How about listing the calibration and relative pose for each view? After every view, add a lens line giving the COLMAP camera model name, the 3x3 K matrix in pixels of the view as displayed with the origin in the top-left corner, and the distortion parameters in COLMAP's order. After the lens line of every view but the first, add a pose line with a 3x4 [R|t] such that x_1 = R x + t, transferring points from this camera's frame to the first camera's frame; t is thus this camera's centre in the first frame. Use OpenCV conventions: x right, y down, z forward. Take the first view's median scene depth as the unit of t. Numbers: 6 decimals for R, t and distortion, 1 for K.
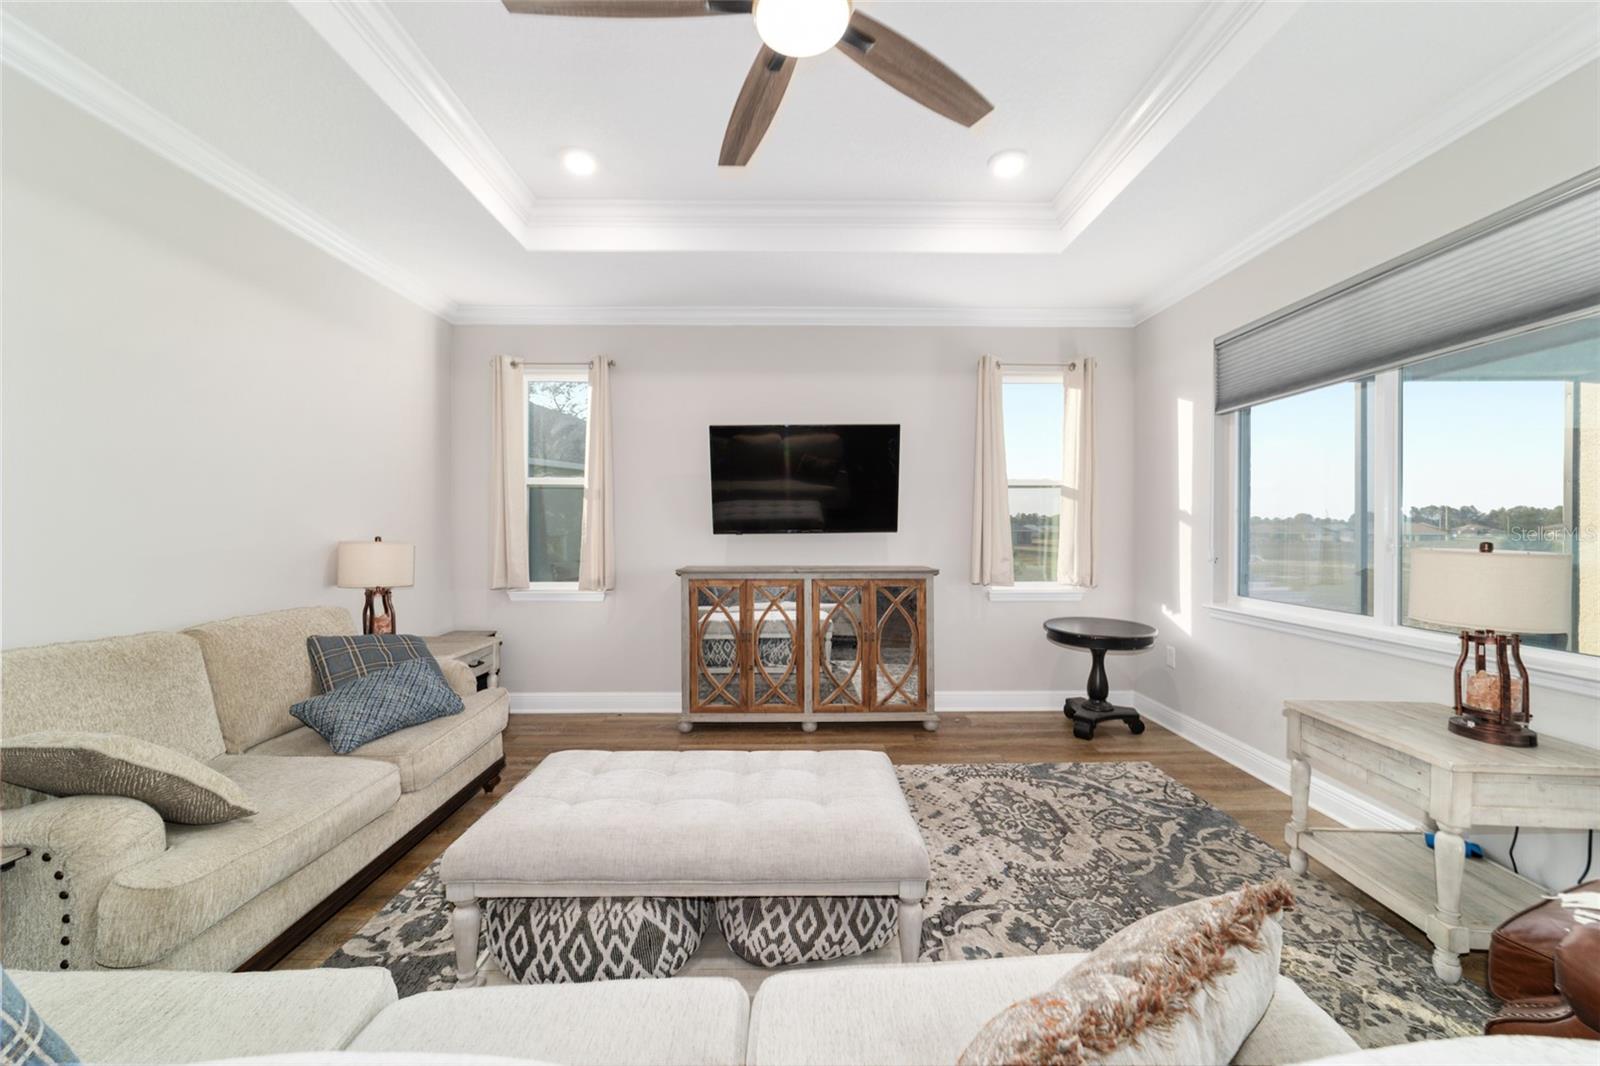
lens RADIAL K [[611.6, 0, 800.0], [0, 611.6, 533.0], [0, 0, 1]] dist [-0.003852, 0.000024]
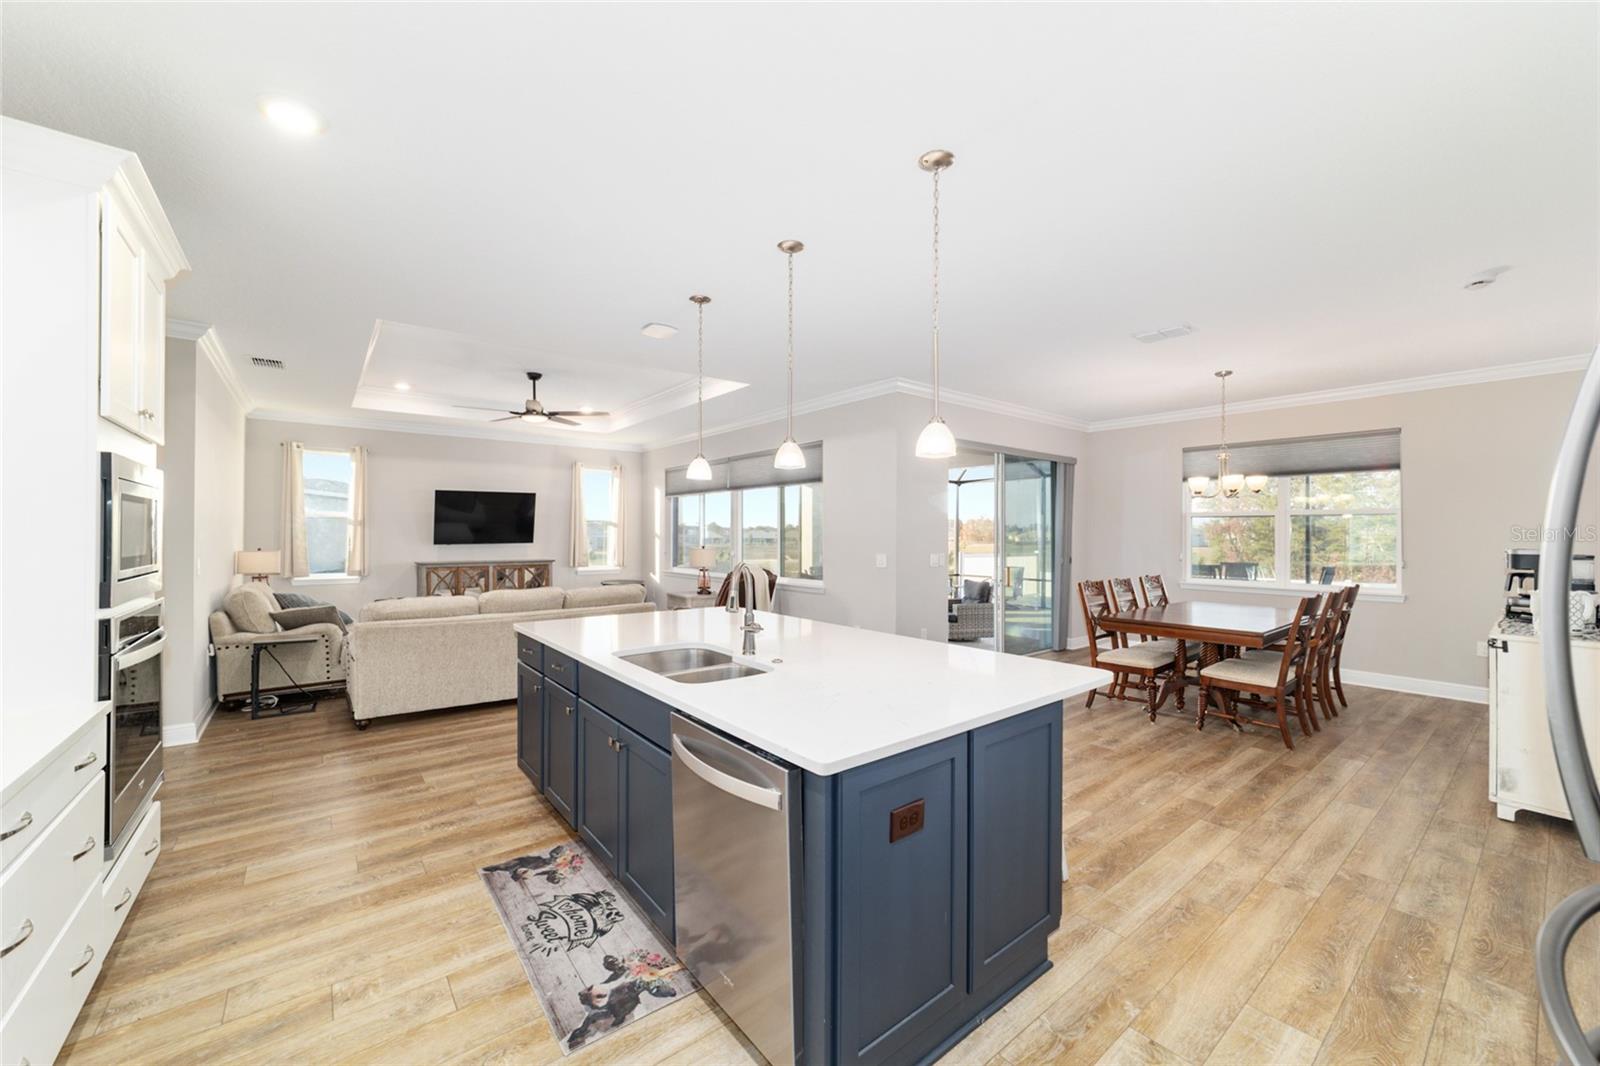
lens RADIAL K [[611.6, 0, 800.0], [0, 611.6, 533.0], [0, 0, 1]] dist [-0.003852, 0.000024]
pose [[0.793375, 0.002270, 0.608730, -0.419272], [0.003496, 0.999960, -0.008284, -0.016558], [-0.608724, 0.008701, 0.793334, -1.302721]]
